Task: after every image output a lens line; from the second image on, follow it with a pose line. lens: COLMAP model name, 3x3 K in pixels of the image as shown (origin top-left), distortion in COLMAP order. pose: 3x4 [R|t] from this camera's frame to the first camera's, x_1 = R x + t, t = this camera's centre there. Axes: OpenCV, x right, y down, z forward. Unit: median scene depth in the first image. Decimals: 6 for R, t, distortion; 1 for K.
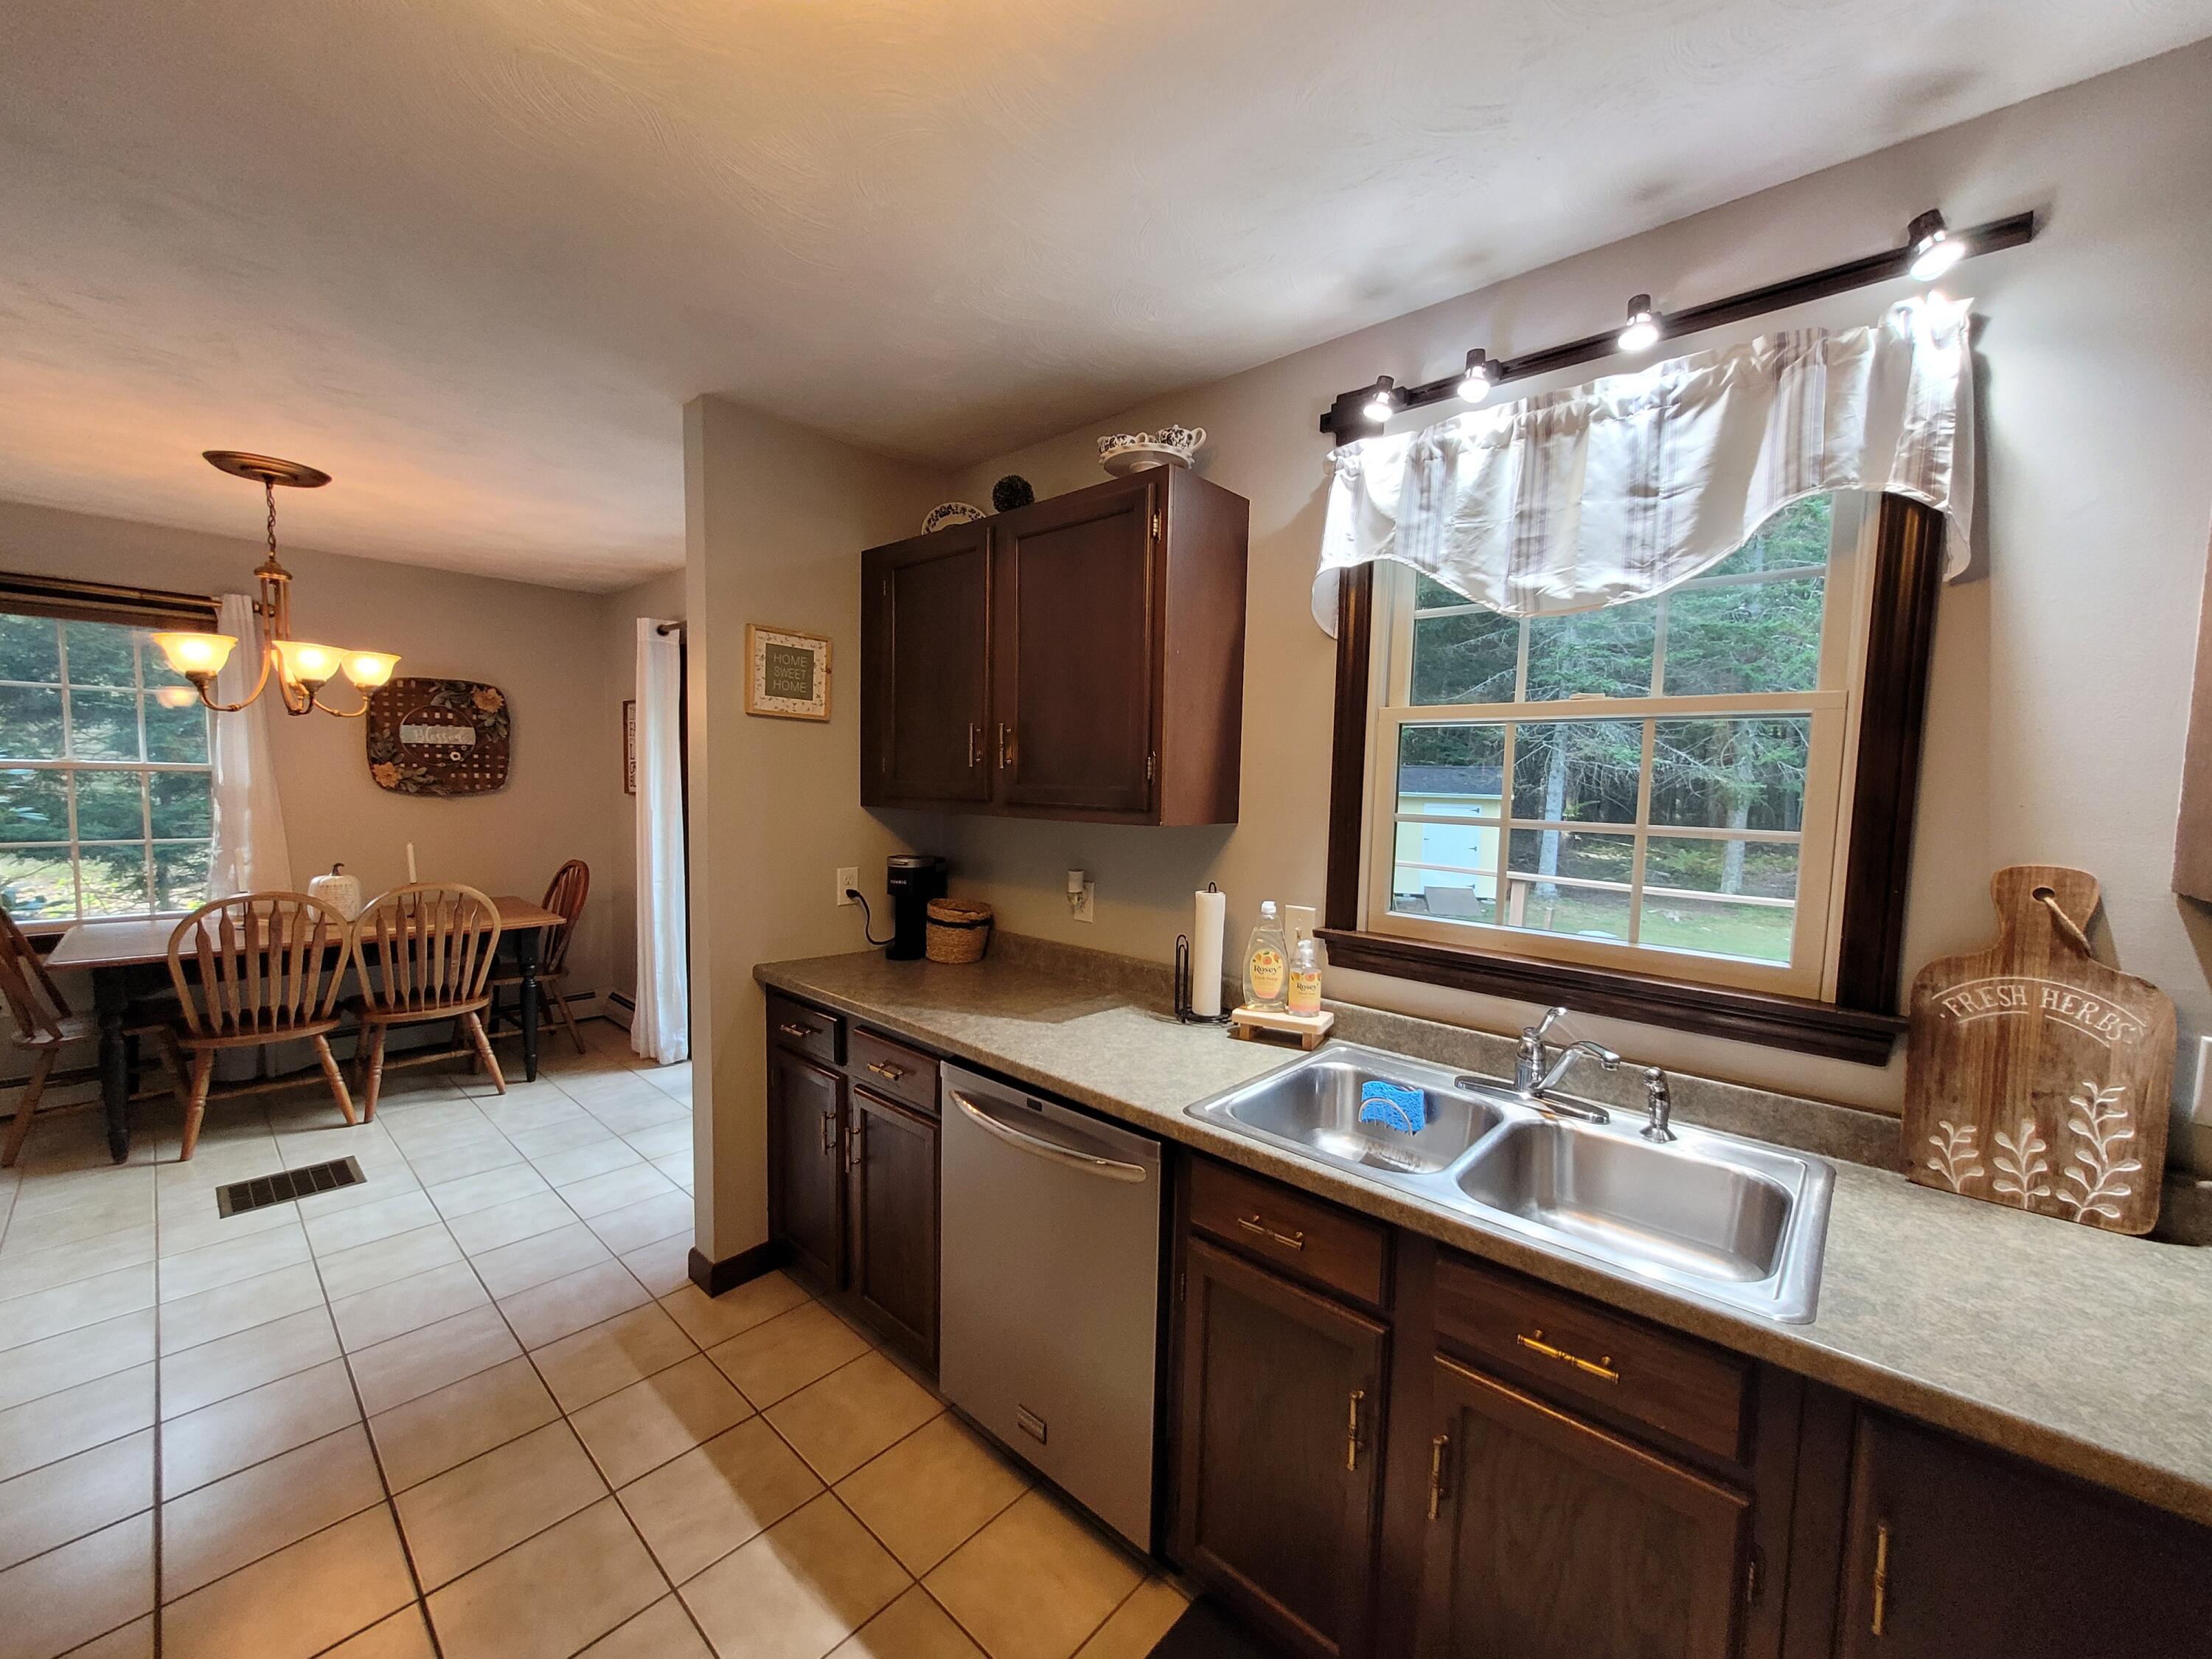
lens RADIAL K [[859.3, 0, 1117.6], [0, 859.3, 843.8], [0, 0, 1]] dist [0.001049, -0.000115]
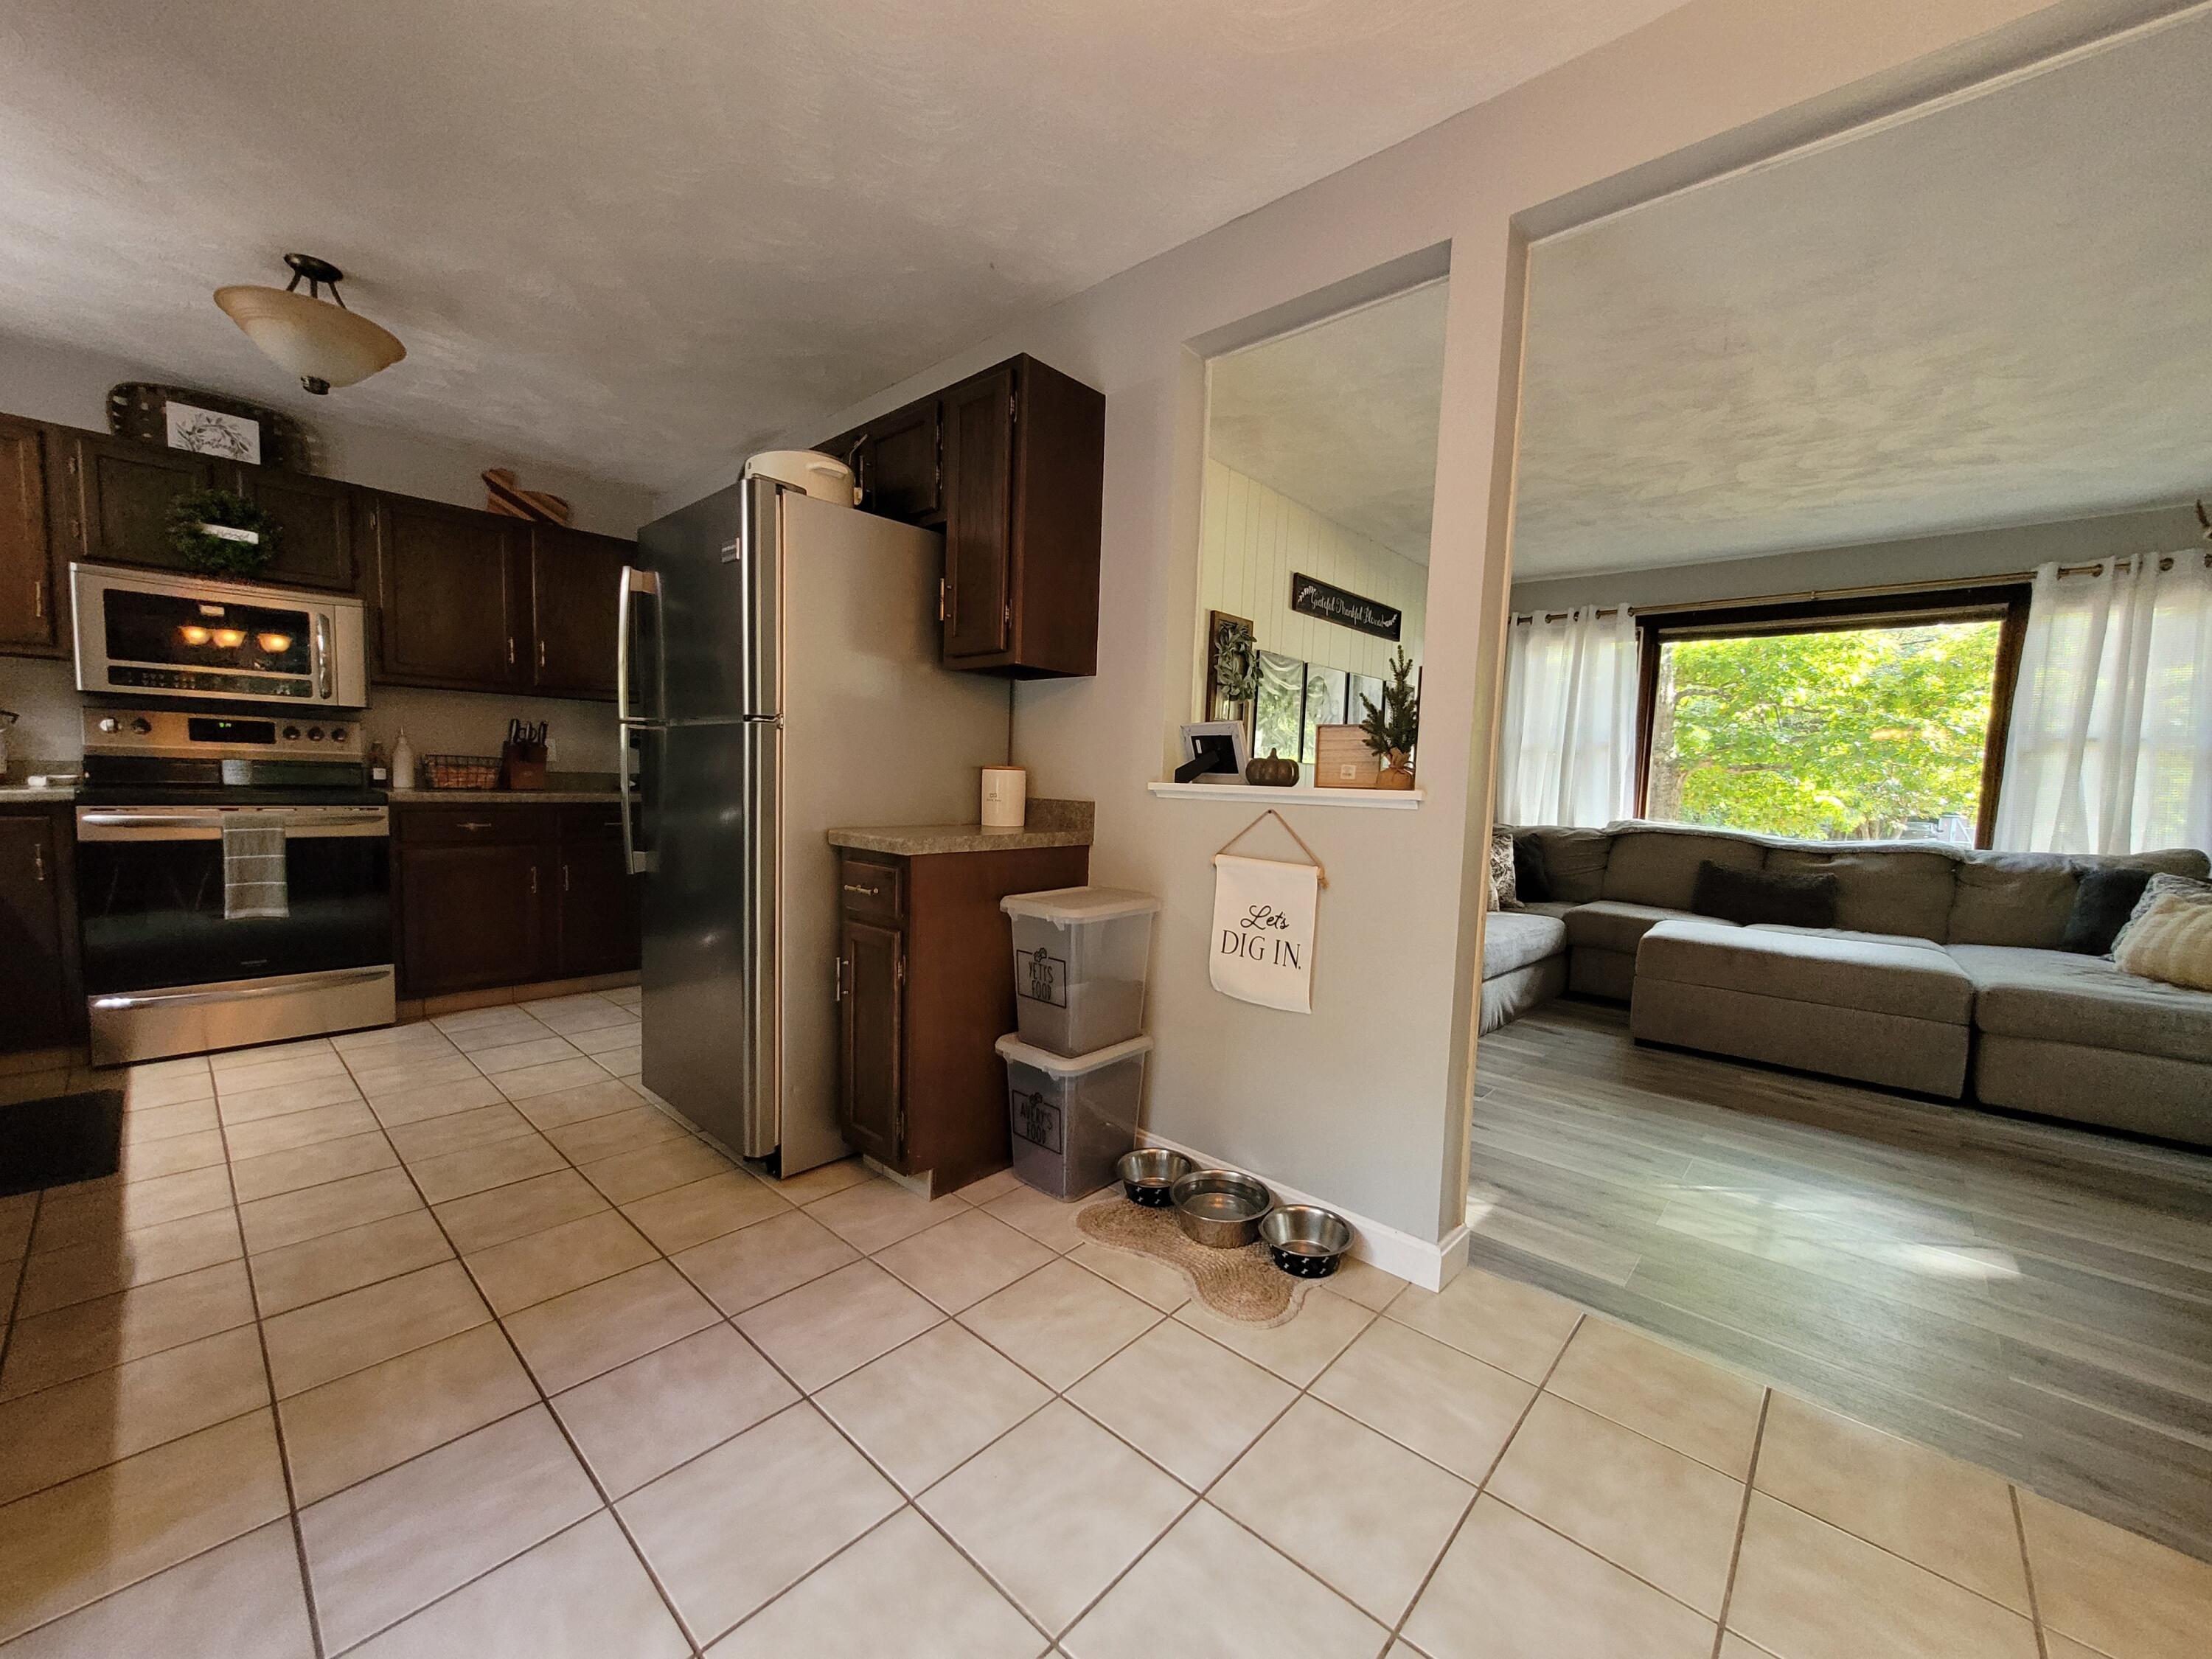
lens RADIAL K [[859.3, 0, 1117.6], [0, 859.3, 843.8], [0, 0, 1]] dist [0.001049, -0.000115]
pose [[-0.998338, -0.057259, -0.006481, -1.650421], [-0.057569, 0.986088, 0.155935, 0.050612], [-0.002538, 0.156049, -0.987746, 2.046678]]
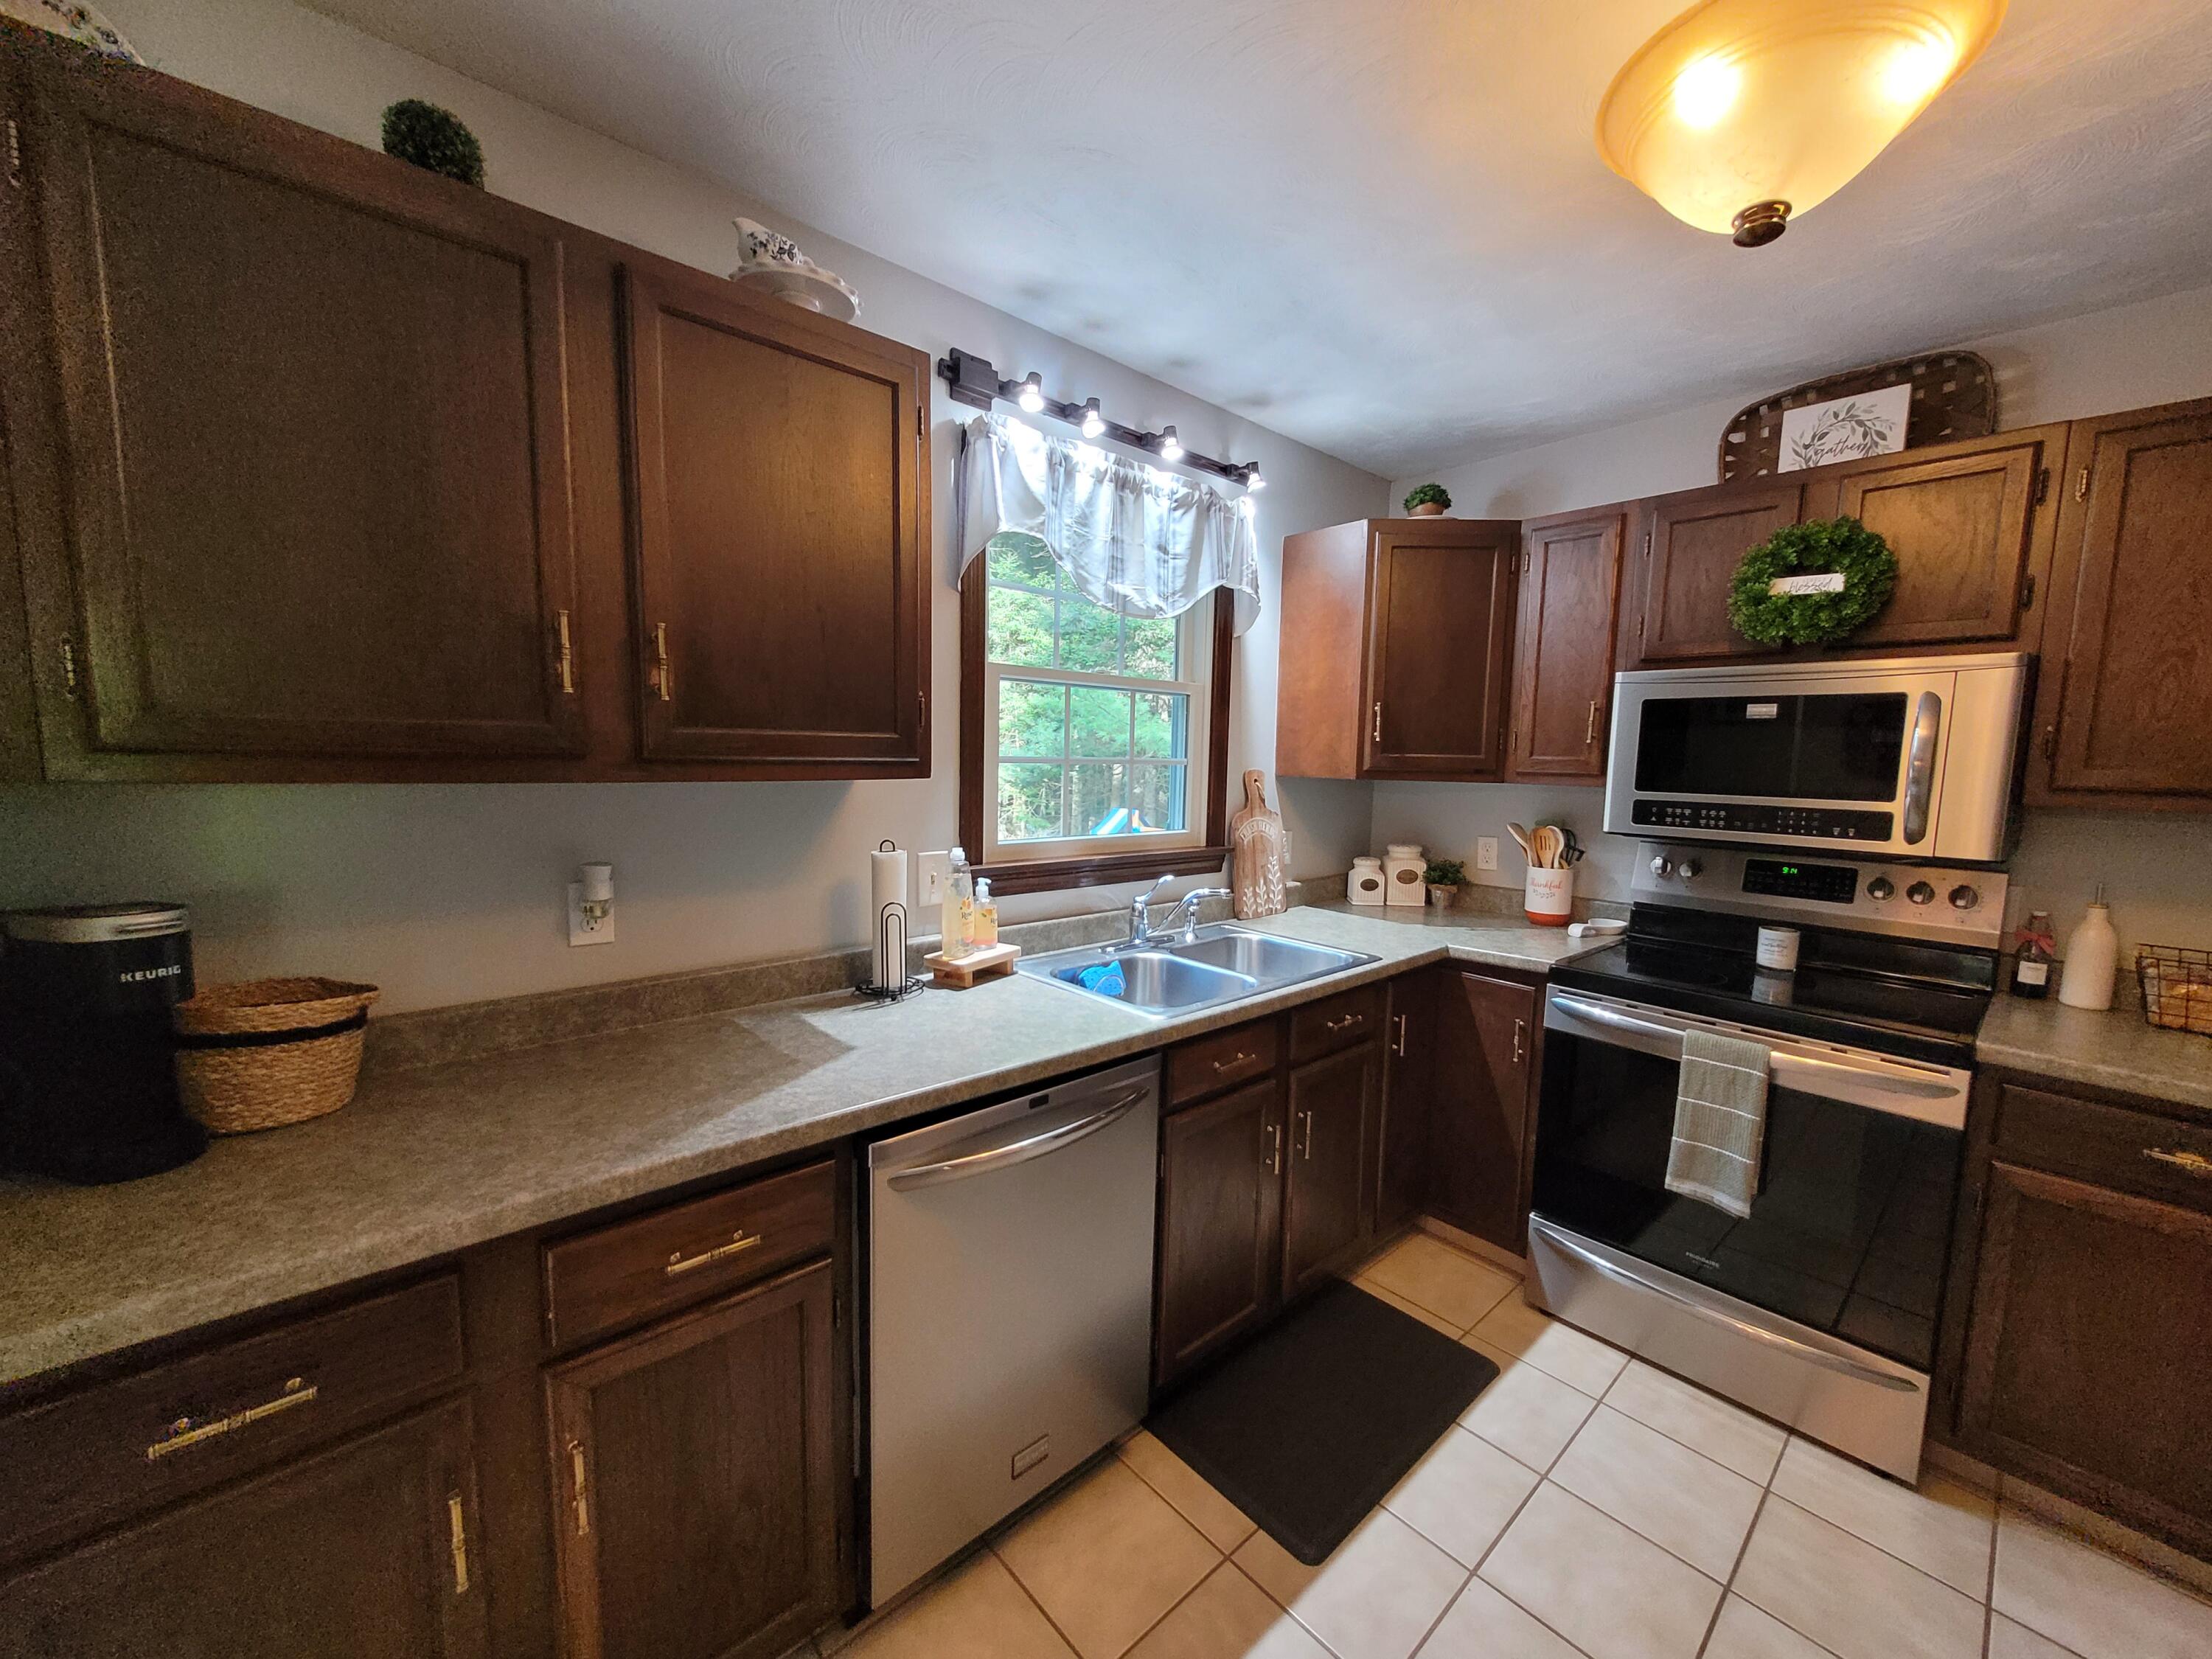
lens RADIAL K [[859.3, 0, 1117.6], [0, 859.3, 843.8], [0, 0, 1]] dist [0.001049, -0.000115]
pose [[0.100794, -0.128061, 0.986631, -0.964245], [0.053837, 0.990930, 0.123119, -0.062266], [-0.993450, 0.040707, 0.106775, 0.858467]]
